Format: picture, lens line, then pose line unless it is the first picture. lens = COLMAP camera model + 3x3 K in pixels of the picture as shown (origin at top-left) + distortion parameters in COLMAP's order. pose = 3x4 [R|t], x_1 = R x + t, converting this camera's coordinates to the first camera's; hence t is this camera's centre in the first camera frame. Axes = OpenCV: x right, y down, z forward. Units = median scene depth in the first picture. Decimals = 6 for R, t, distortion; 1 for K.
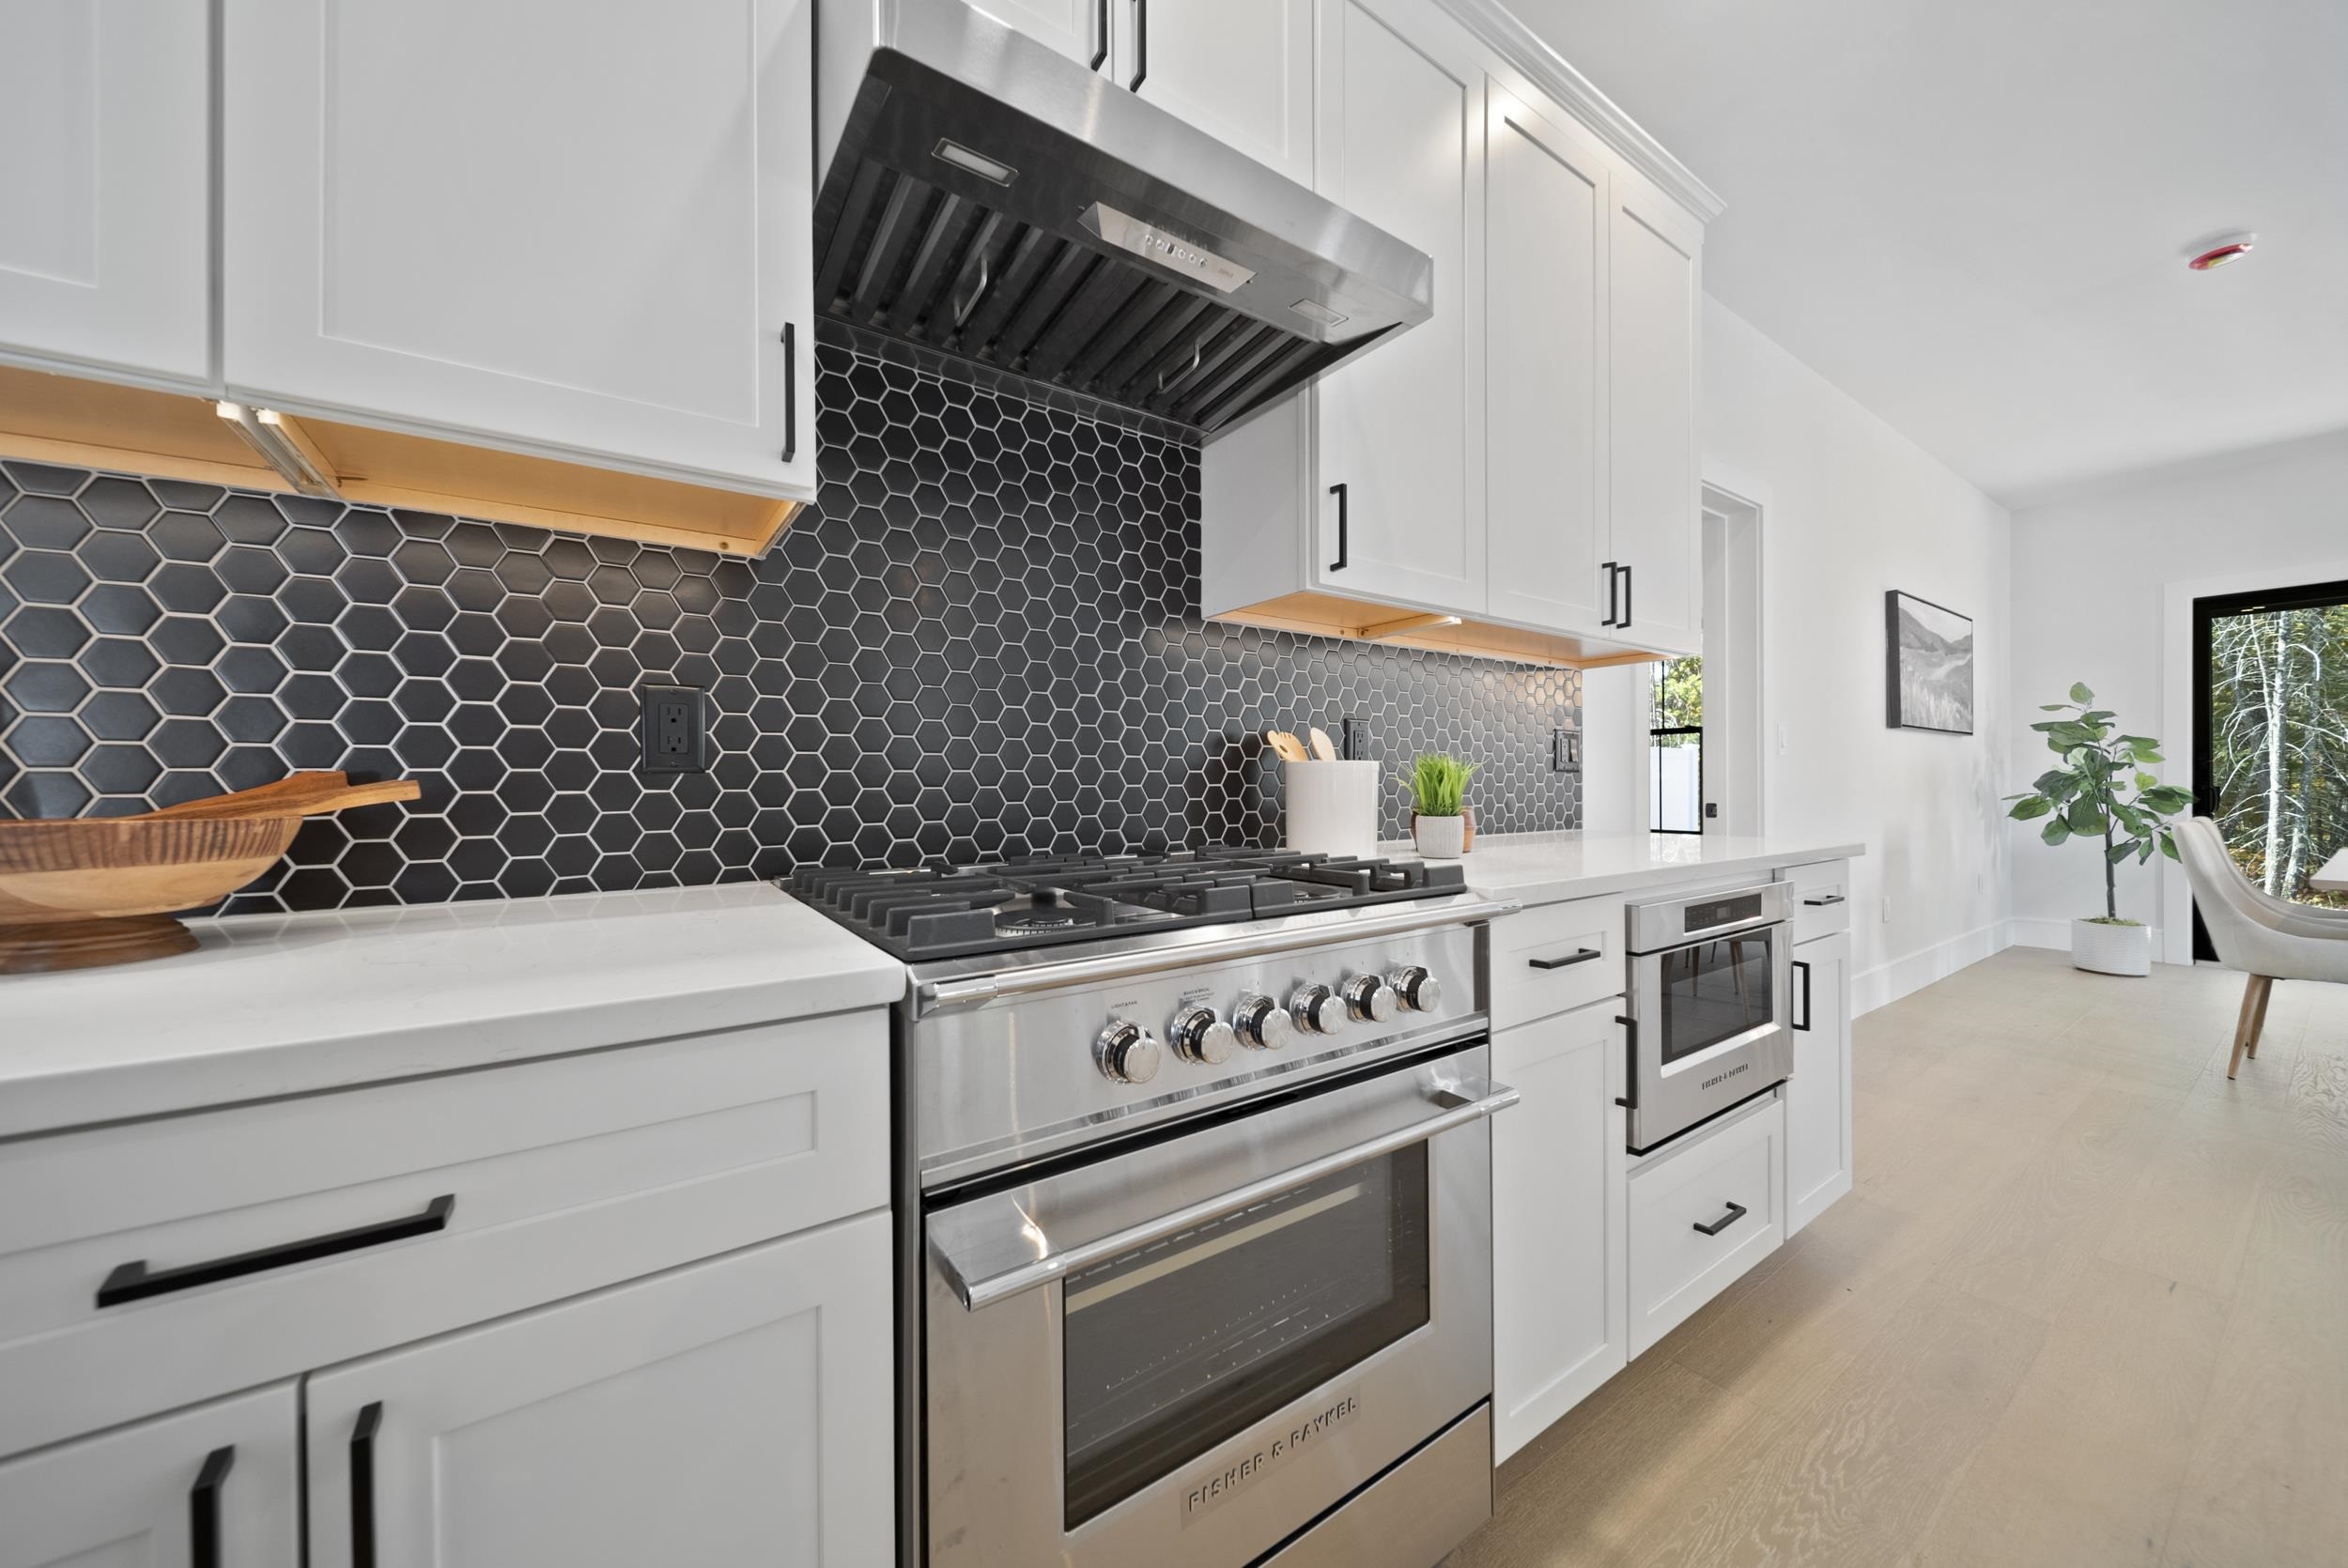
lens RADIAL K [[823.9, 0, 1172.5], [0, 823.9, 782.3], [0, 0, 1]] dist [-0.003062, -0.000214]
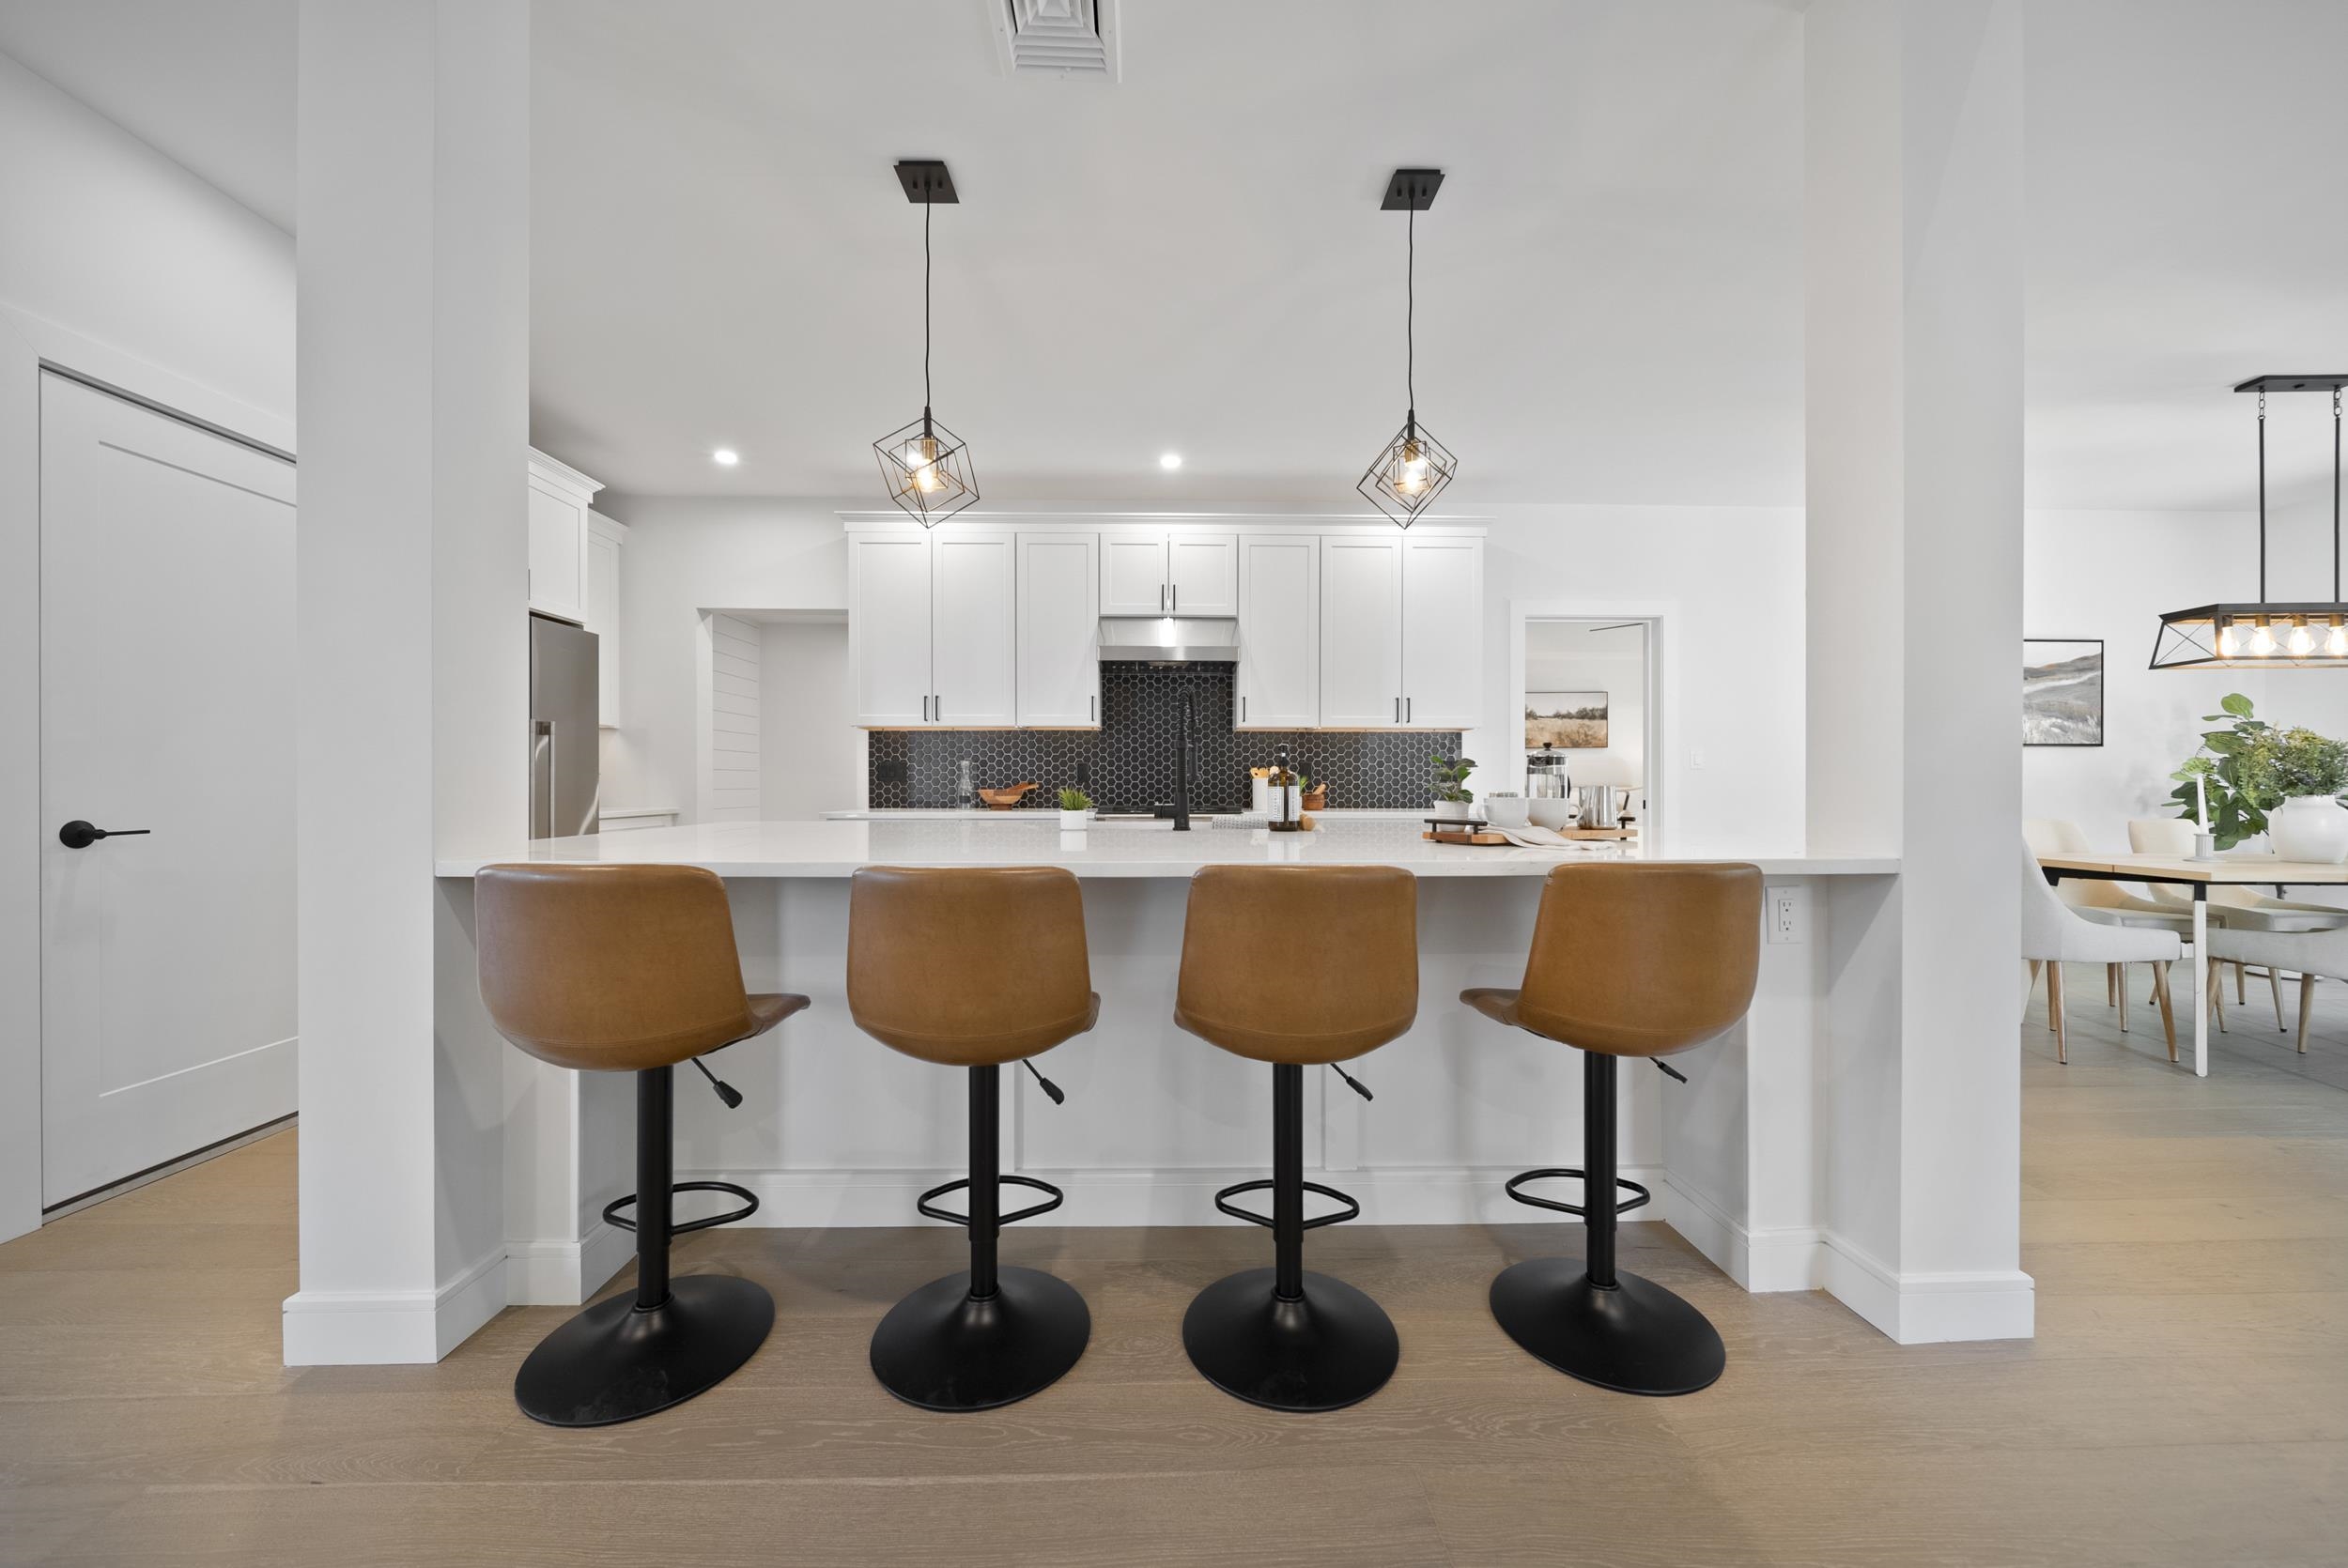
lens RADIAL K [[823.9, 0, 1177.5], [0, 823.9, 792.6], [0, 0, 1]] dist [-0.003062, -0.000214]
pose [[0.843011, 0.010186, -0.537799, 1.957265], [-0.004537, 0.999920, 0.011825, -0.009557], [0.537877, -0.007529, 0.842990, -2.177533]]
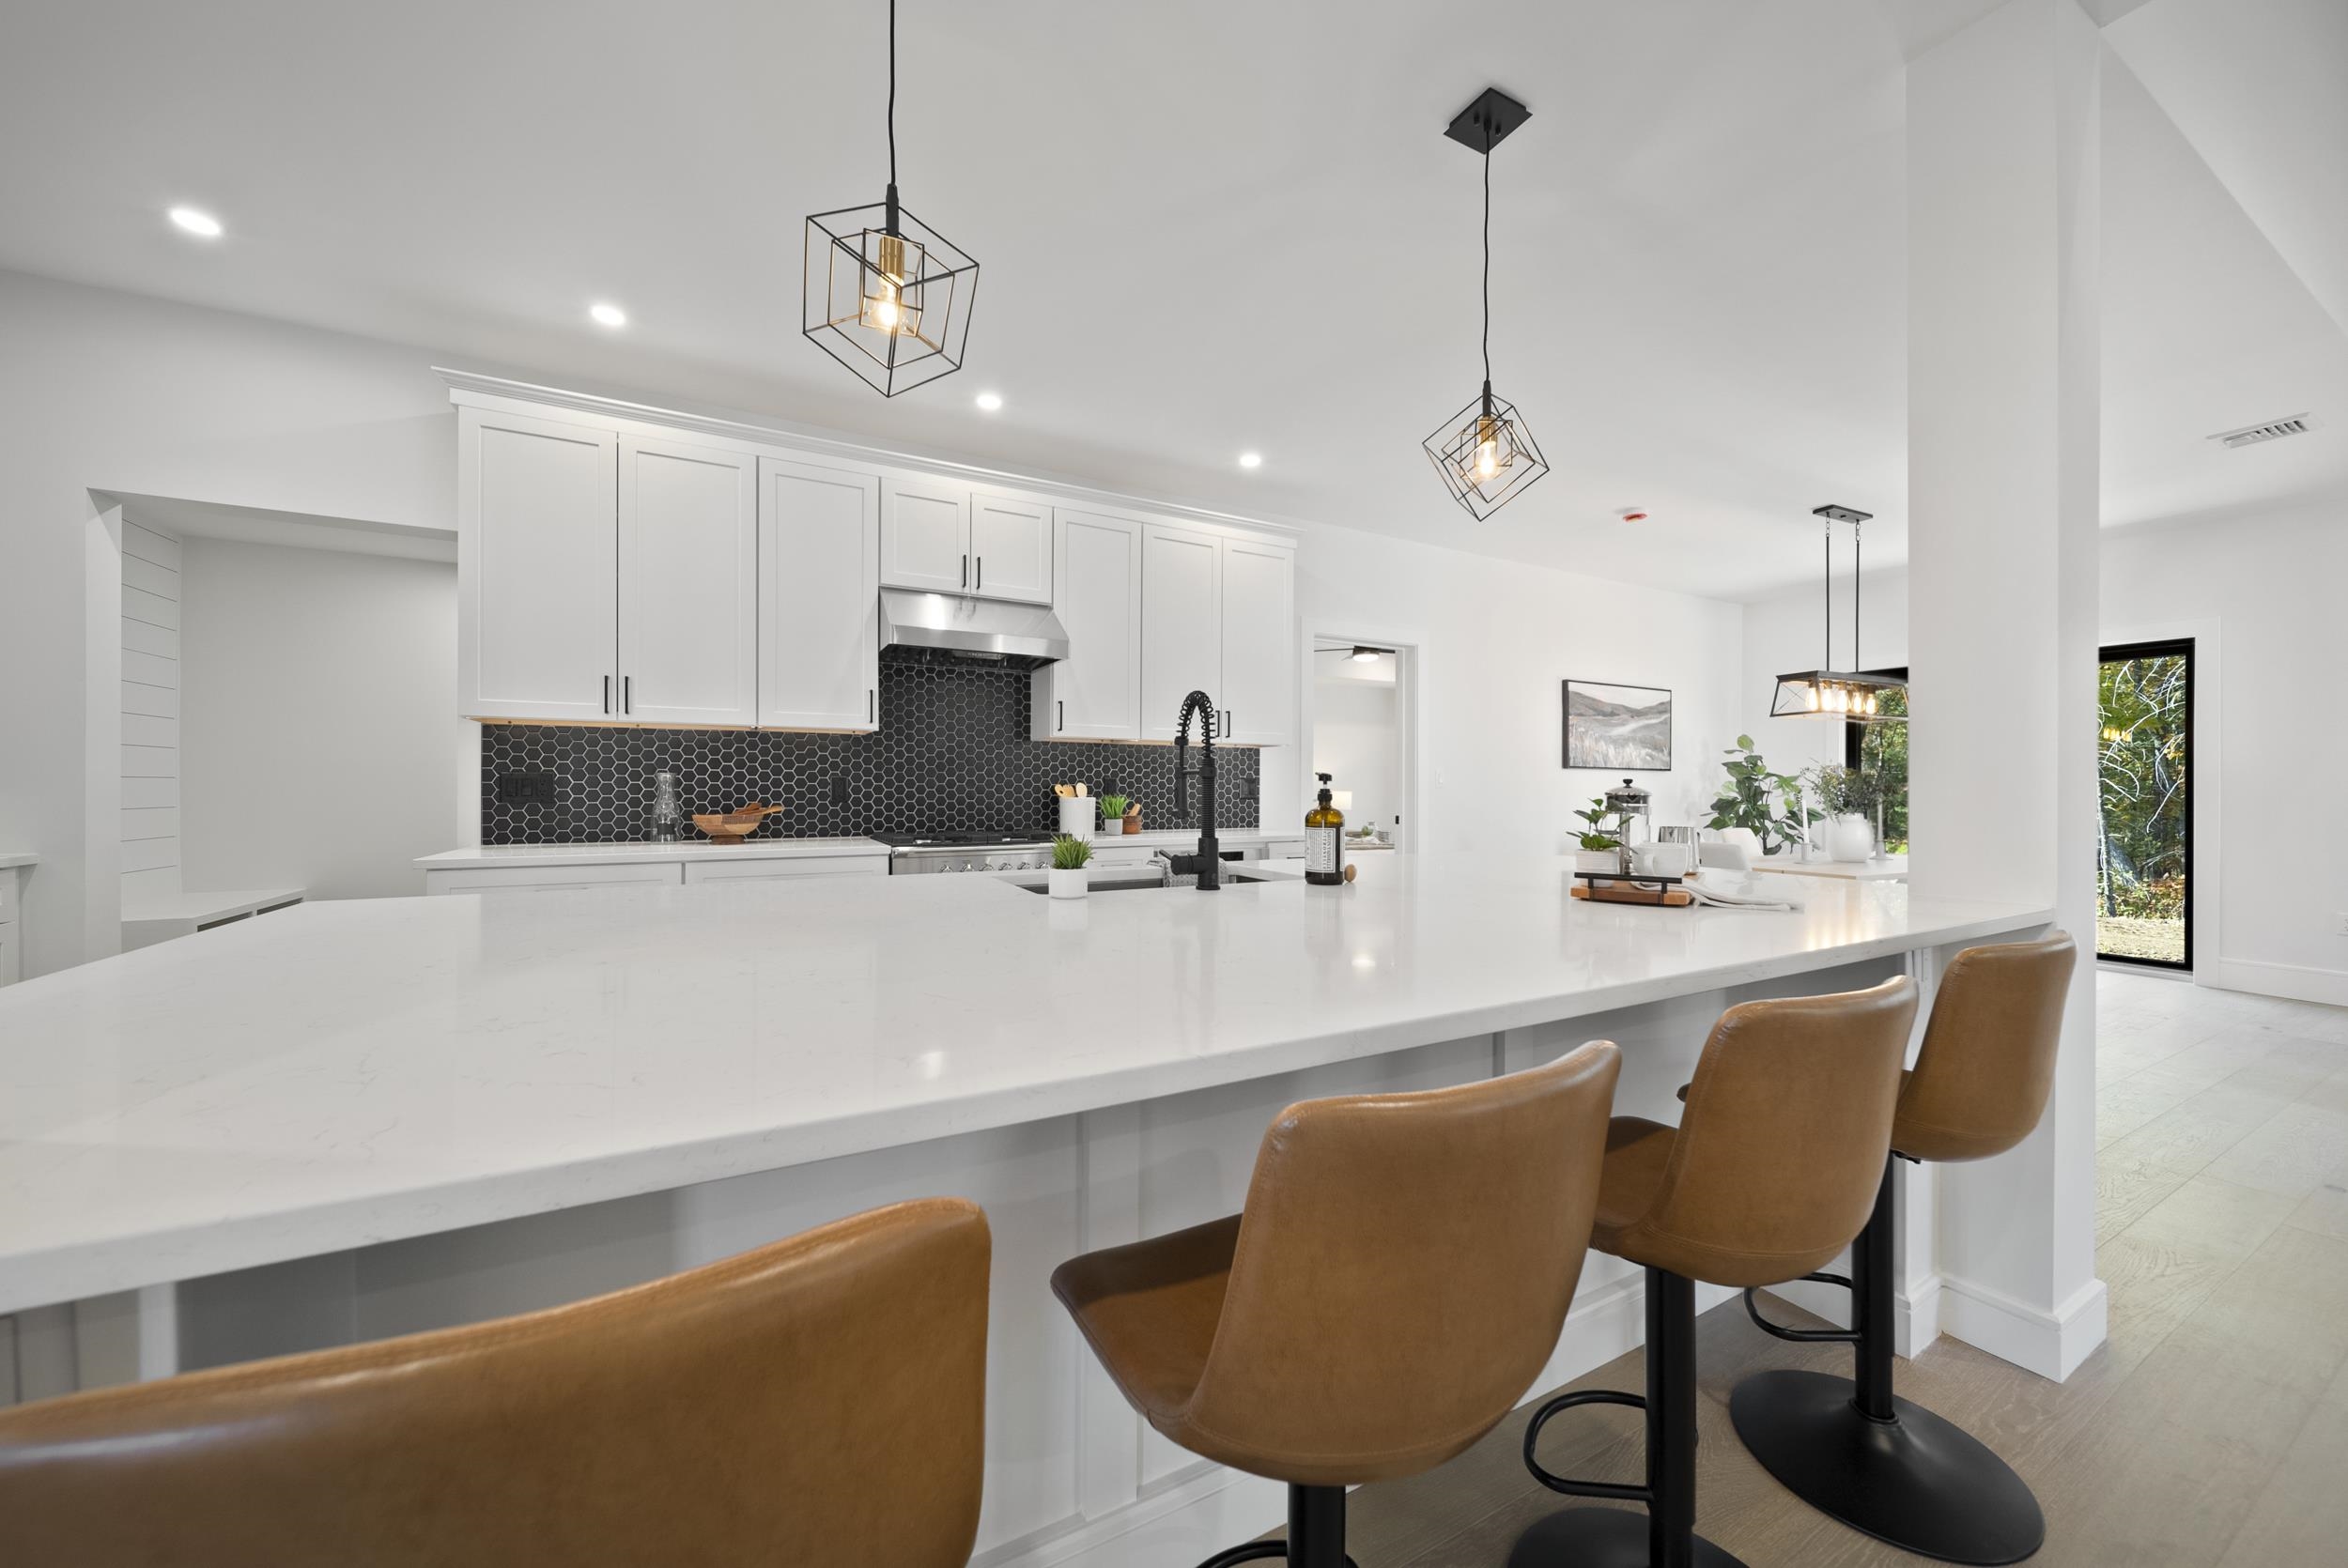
lens RADIAL K [[823.9, 0, 1177.2], [0, 823.9, 791.8], [0, 0, 1]] dist [-0.003062, -0.000214]
pose [[0.994761, 0.009092, -0.101826, 0.975475], [-0.008662, 0.999952, 0.004662, -0.073228], [0.101864, -0.003756, 0.994791, -1.941628]]
